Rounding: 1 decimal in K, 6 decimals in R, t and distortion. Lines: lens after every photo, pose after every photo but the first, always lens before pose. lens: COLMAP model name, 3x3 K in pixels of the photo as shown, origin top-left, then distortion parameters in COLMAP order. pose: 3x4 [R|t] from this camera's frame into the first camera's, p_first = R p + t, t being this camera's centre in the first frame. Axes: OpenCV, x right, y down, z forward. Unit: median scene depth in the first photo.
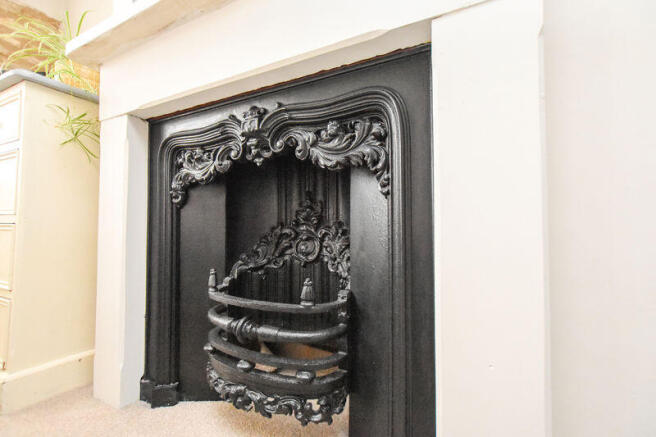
lens RADIAL K [[303.7, 0, 328.0], [0, 303.7, 218.5], [0, 0, 1]] dist [0.004968, 0.000619]
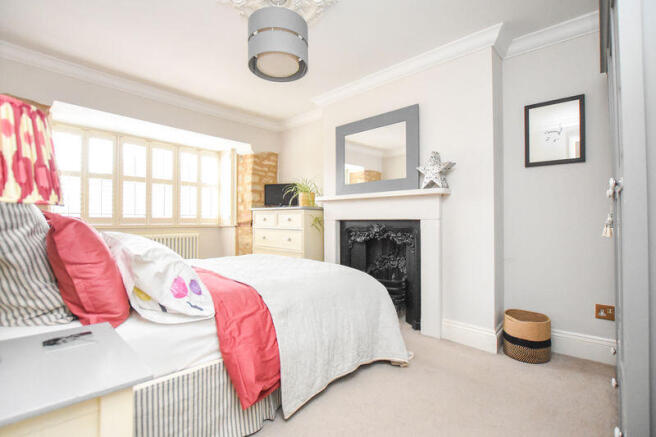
lens RADIAL K [[303.7, 0, 328.0], [0, 303.7, 218.5], [0, 0, 1]] dist [0.004968, 0.000619]
pose [[0.965001, -0.010576, -0.262033, 0.112169], [0.015761, 0.999719, 0.017692, -0.455727], [0.261772, -0.021203, 0.964897, -2.285144]]
